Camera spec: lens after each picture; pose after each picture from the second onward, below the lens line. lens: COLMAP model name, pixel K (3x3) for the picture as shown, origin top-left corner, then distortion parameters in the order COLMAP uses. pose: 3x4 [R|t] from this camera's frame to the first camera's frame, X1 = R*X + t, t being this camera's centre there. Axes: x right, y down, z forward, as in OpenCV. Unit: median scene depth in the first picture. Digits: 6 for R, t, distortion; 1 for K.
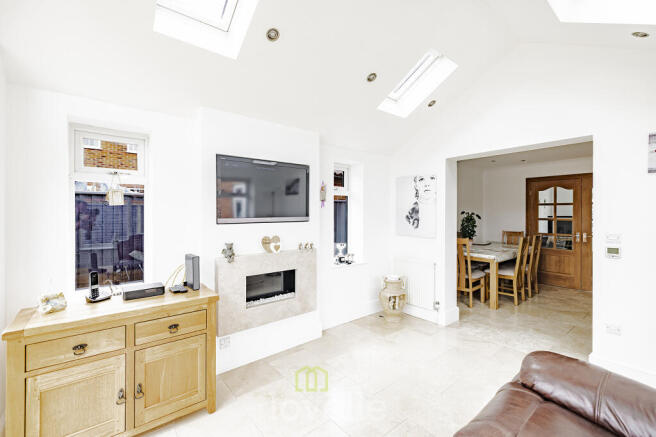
lens RADIAL K [[282.8, 0, 327.9], [0, 282.8, 211.2], [0, 0, 1]] dist [0.000268, 0.000092]
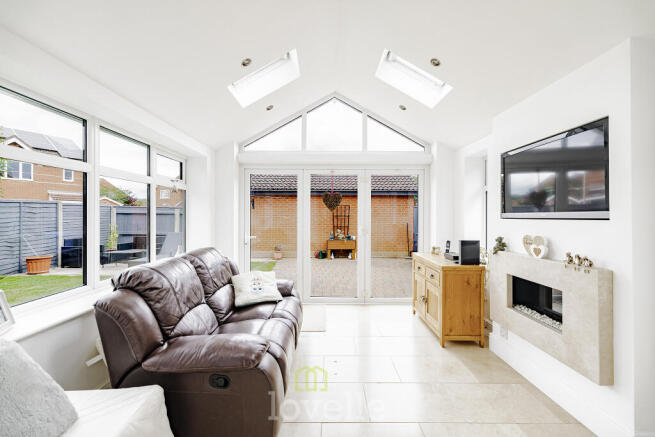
lens RADIAL K [[272.2, 0, 325.7], [0, 272.2, 215.1], [0, 0, 1]] dist [-0.000359, -0.000020]
pose [[-0.627007, -0.003349, -0.779007, 0.765583], [-0.001641, 0.999994, -0.002979, 0.033916], [0.779012, -0.000590, -0.627009, 1.030362]]
